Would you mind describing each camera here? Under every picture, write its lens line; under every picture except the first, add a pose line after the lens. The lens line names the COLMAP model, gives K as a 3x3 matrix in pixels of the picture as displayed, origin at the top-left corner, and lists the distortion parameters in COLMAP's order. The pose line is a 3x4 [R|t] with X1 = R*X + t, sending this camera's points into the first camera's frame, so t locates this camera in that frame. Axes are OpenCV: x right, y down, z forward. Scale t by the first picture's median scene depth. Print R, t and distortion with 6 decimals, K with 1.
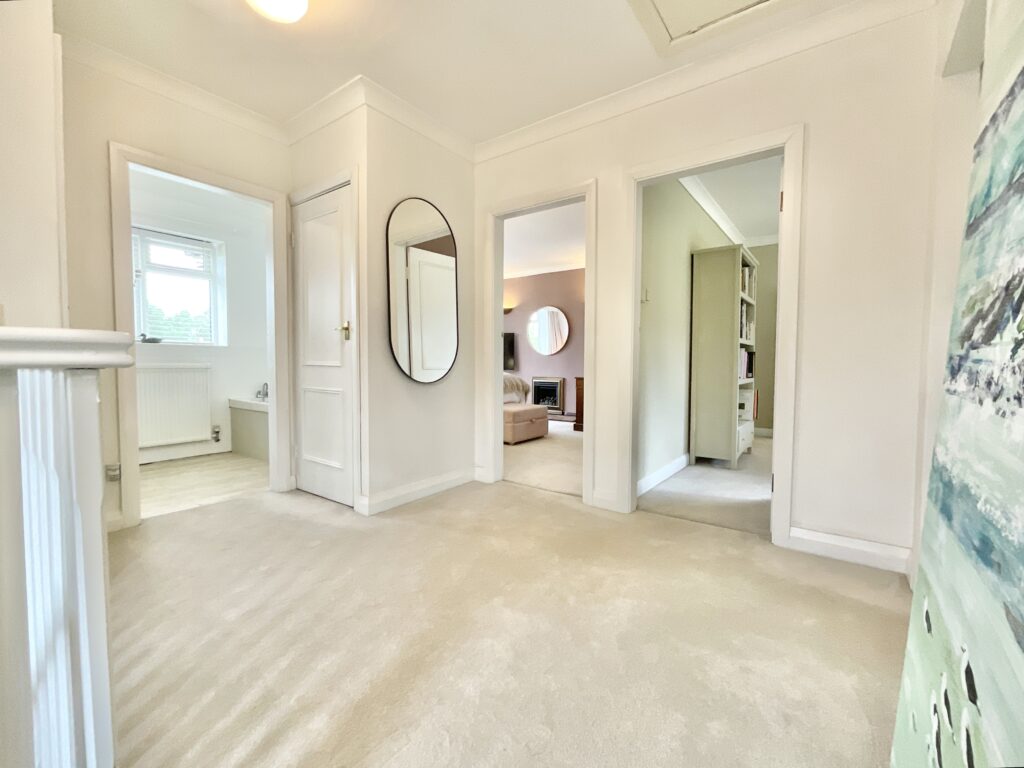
lens RADIAL K [[417.5, 0, 512.0], [0, 417.5, 384.0], [0, 0, 1]] dist [-0.001923, -0.000208]
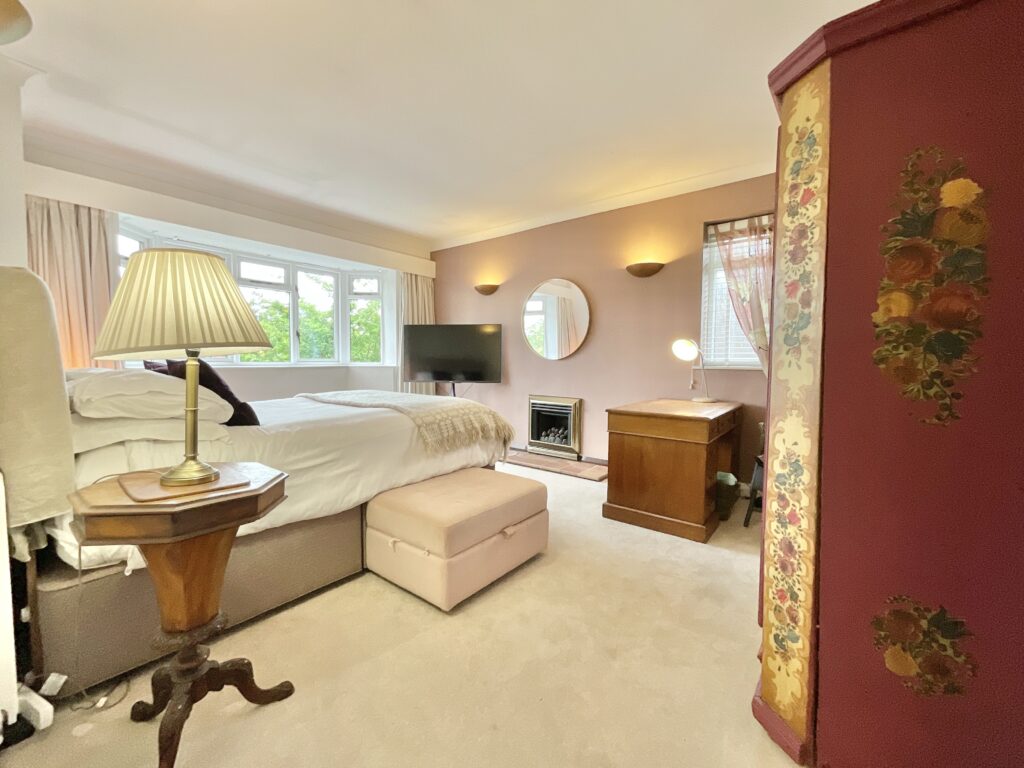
lens RADIAL K [[417.5, 0, 512.0], [0, 417.5, 384.0], [0, 0, 1]] dist [-0.001923, -0.000208]
pose [[0.999581, -0.002468, -0.028842, 0.042185], [0.002343, 0.999988, -0.004341, -0.032542], [0.028853, 0.004271, 0.999575, 0.386975]]
